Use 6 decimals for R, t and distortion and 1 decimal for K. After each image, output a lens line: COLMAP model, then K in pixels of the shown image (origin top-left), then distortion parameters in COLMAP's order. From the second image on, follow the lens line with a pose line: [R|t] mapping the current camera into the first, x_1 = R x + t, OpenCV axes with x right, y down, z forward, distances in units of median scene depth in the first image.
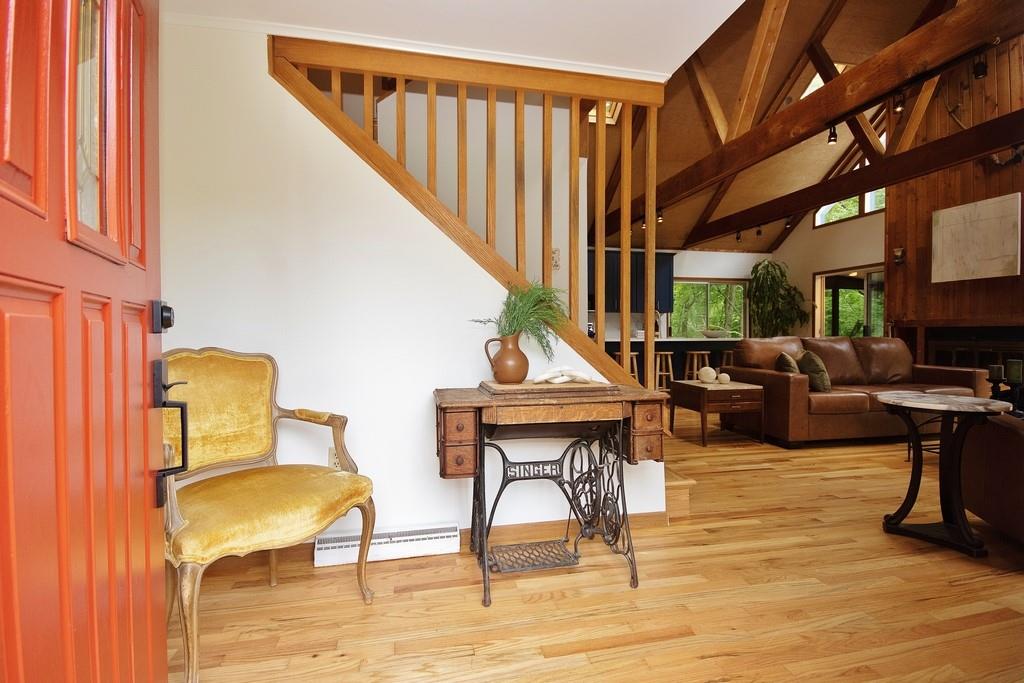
lens RADIAL K [[470.7, 0, 513.3], [0, 470.7, 338.0], [0, 0, 1]] dist [-0.000765, -0.001241]
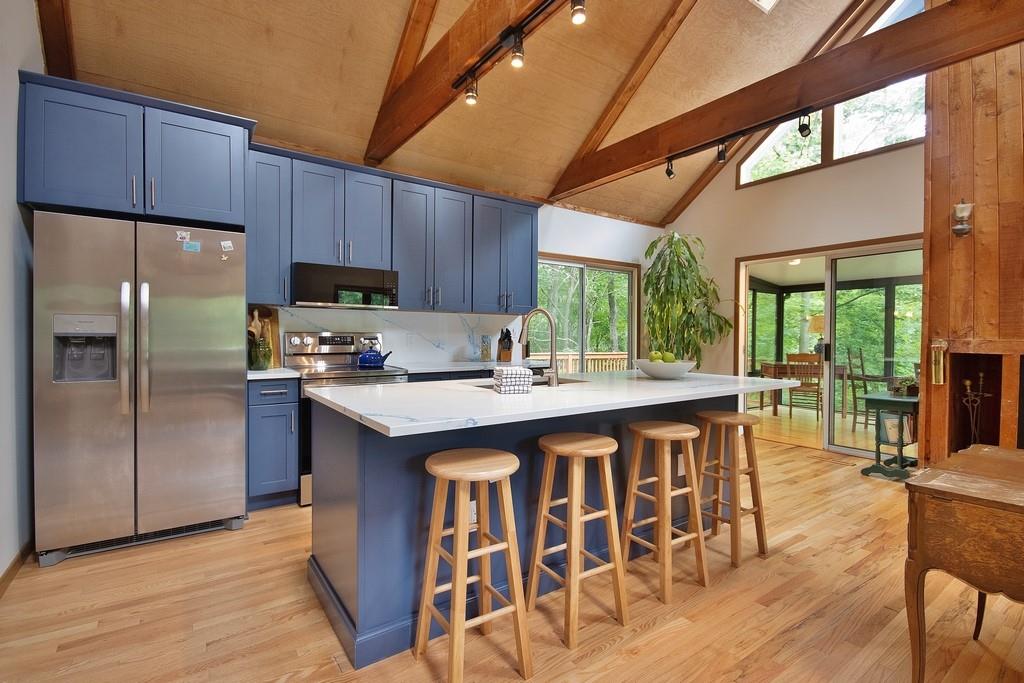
lens RADIAL K [[470.7, 0, 507.3], [0, 470.7, 340.8], [0, 0, 1]] dist [-0.000765, -0.001241]
pose [[0.921490, 0.002482, 0.388395, 0.105989], [-0.002457, 0.999997, -0.000560, -0.025651], [-0.388395, -0.000438, 0.921493, 0.535369]]
